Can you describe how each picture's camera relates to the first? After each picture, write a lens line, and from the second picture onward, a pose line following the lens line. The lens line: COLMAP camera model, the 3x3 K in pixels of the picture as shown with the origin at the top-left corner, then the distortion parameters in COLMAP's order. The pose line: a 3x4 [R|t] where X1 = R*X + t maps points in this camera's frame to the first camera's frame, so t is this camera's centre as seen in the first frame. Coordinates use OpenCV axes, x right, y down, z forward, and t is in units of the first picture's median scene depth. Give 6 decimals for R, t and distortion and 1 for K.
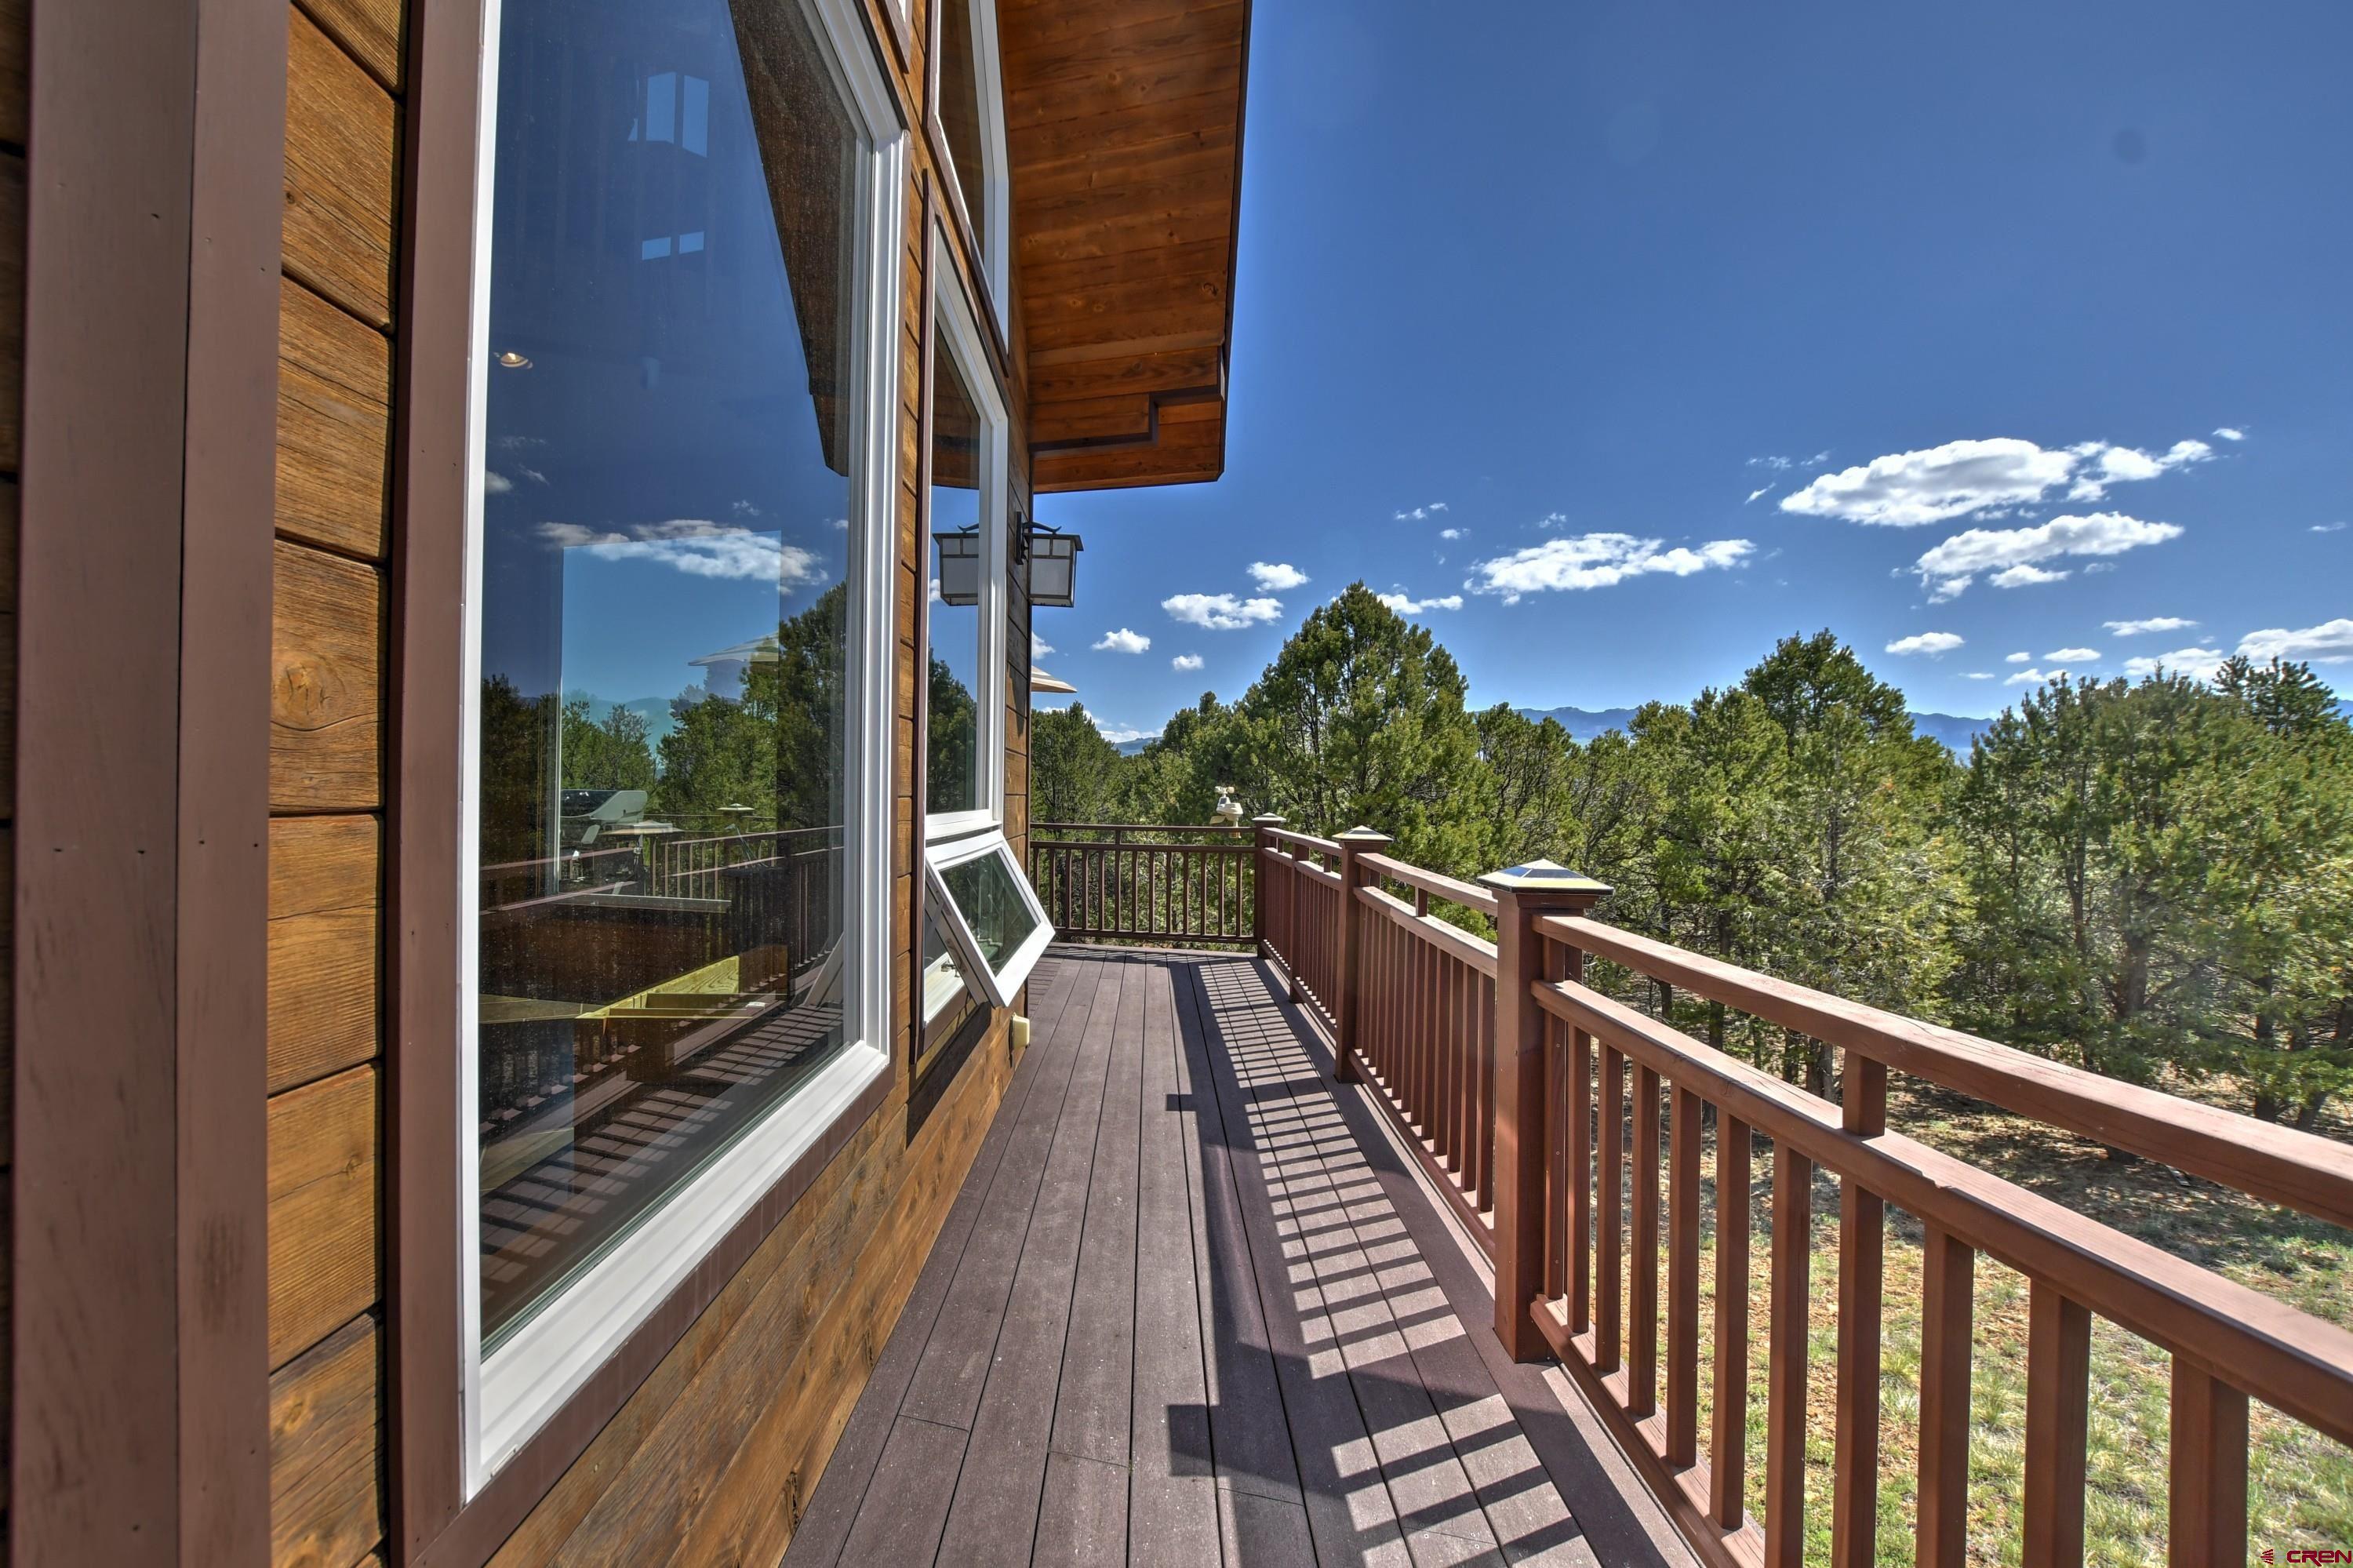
lens RADIAL K [[1037.3, 0, 1163.5], [0, 1037.3, 788.9], [0, 0, 1]] dist [-0.031865, 0.004961]
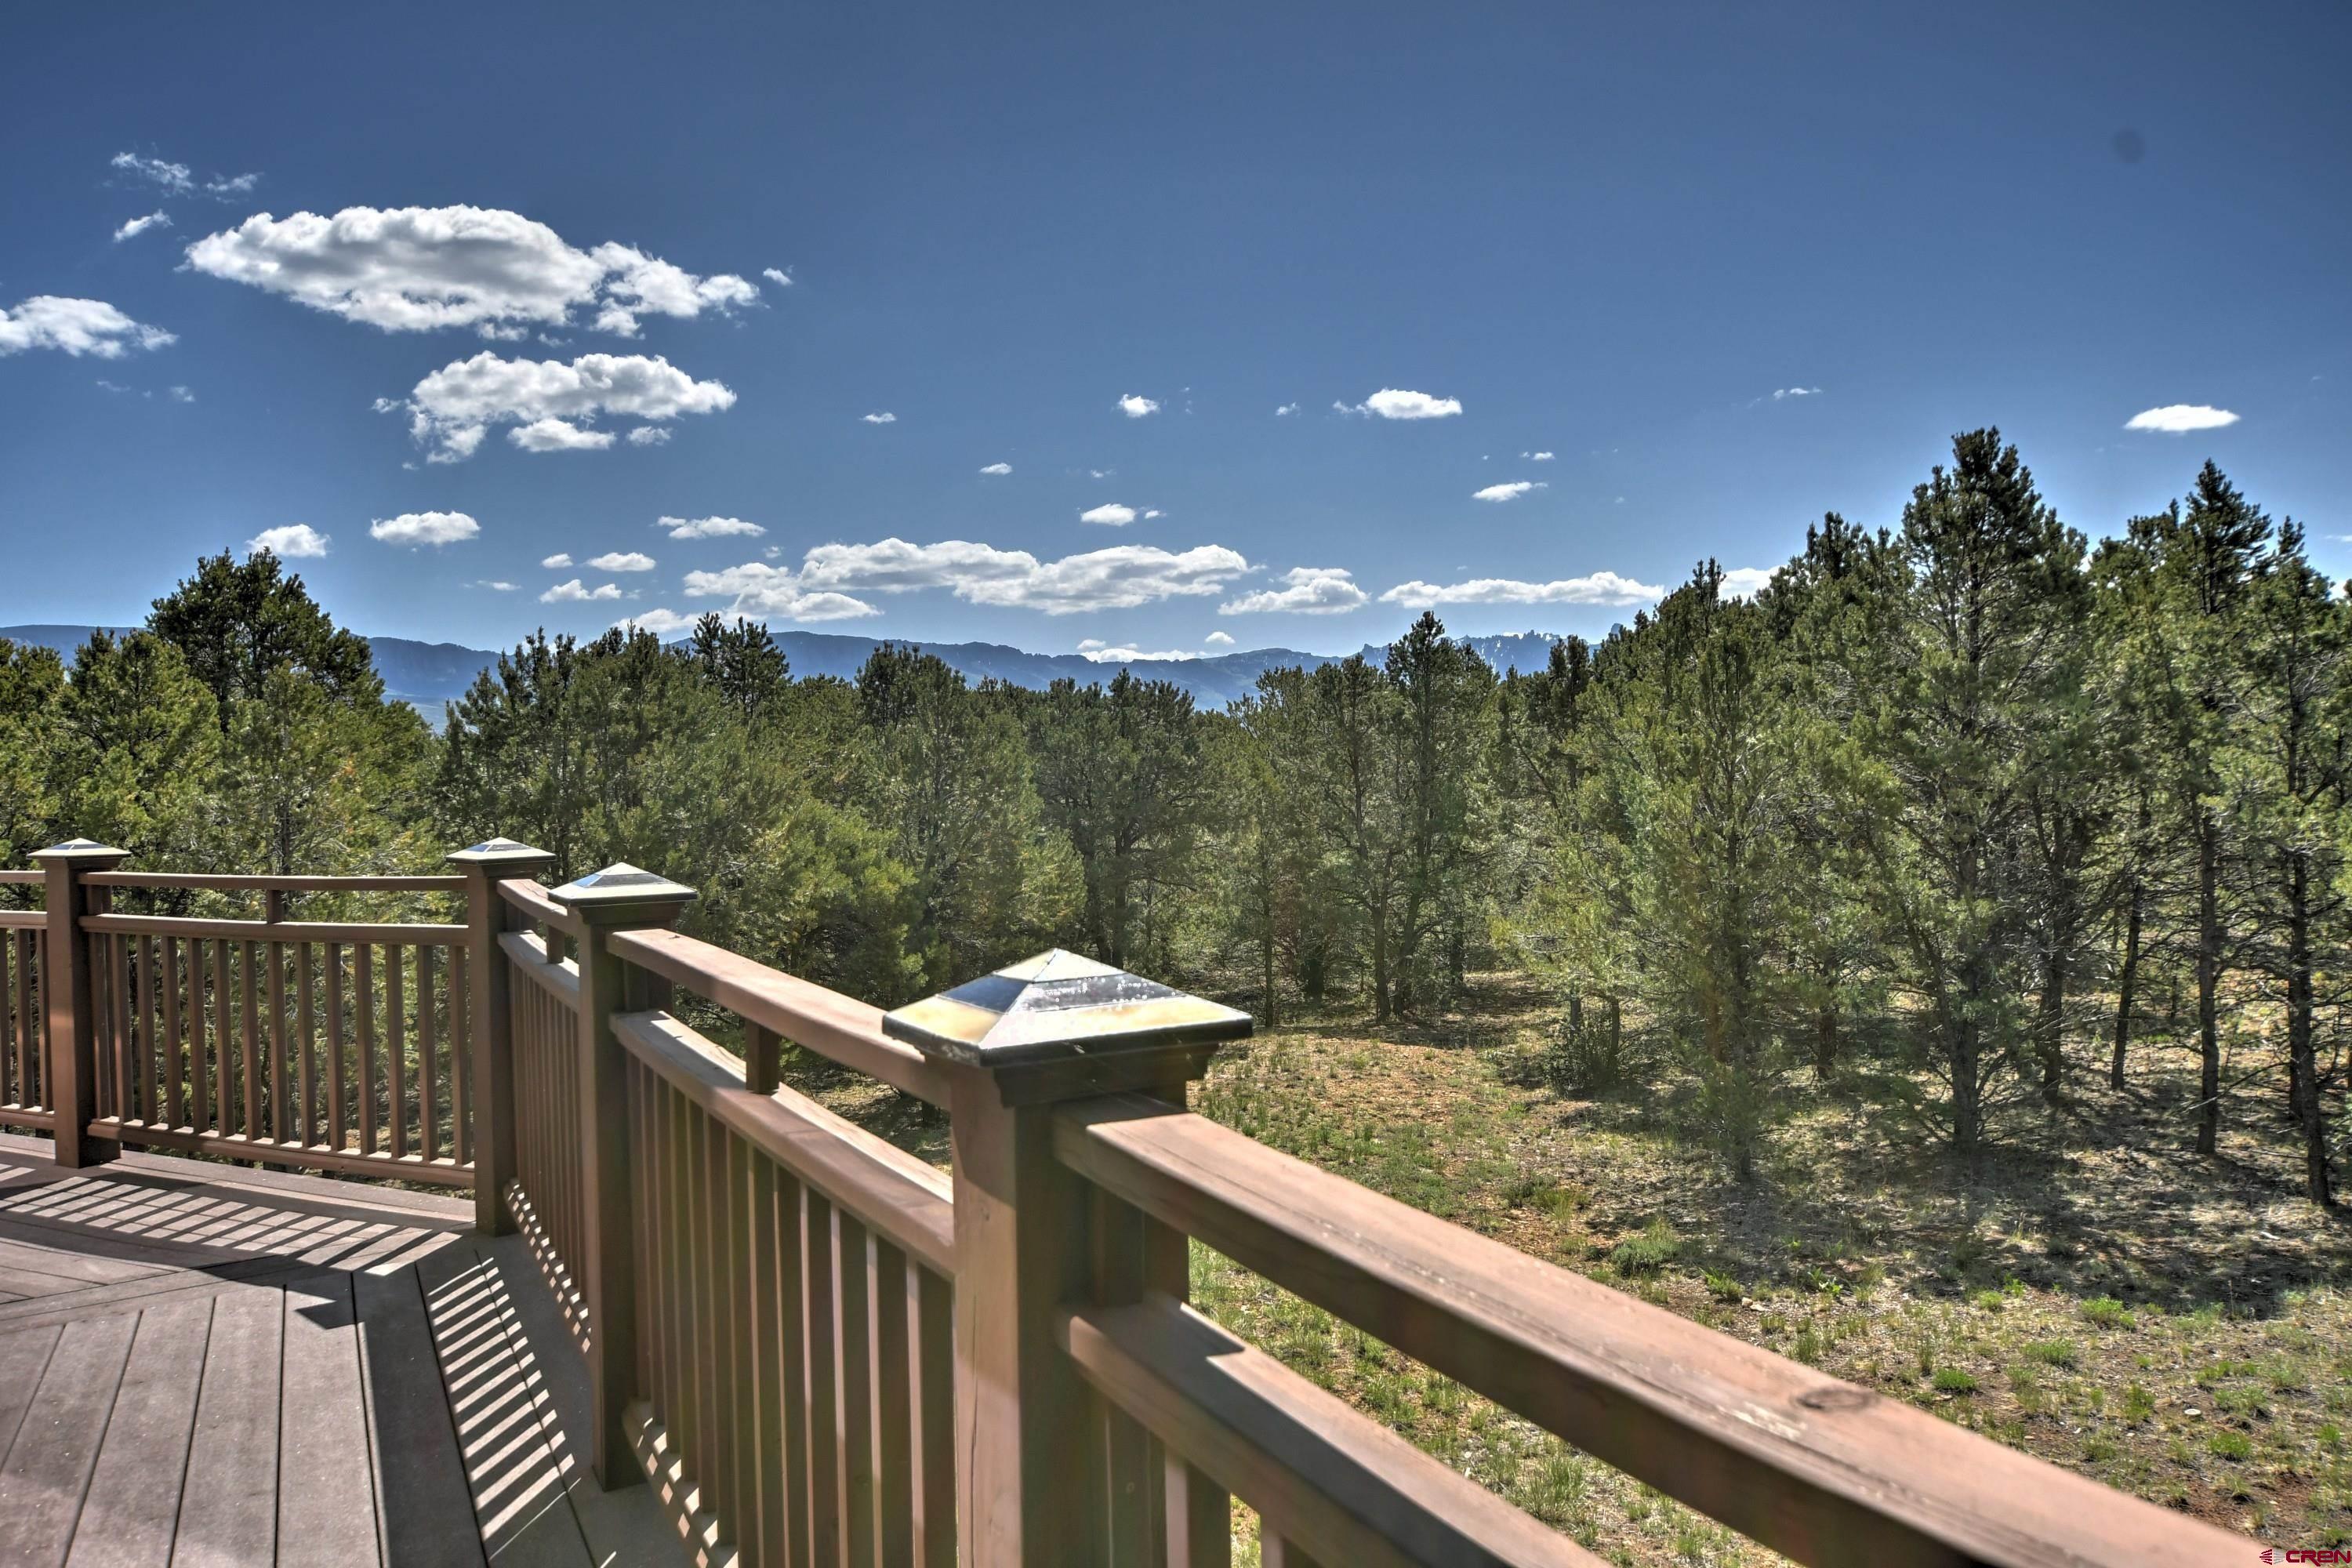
lens RADIAL K [[2007.9, 0, 1163.3], [0, 2007.9, 784.9], [0, 0, 1]] dist [0.053270, -0.011711]
pose [[0.552763, -0.032161, 0.832717, -0.203365], [0.028089, 0.999406, 0.019953, -0.004223], [-0.832865, 0.012361, 0.553339, -0.322898]]
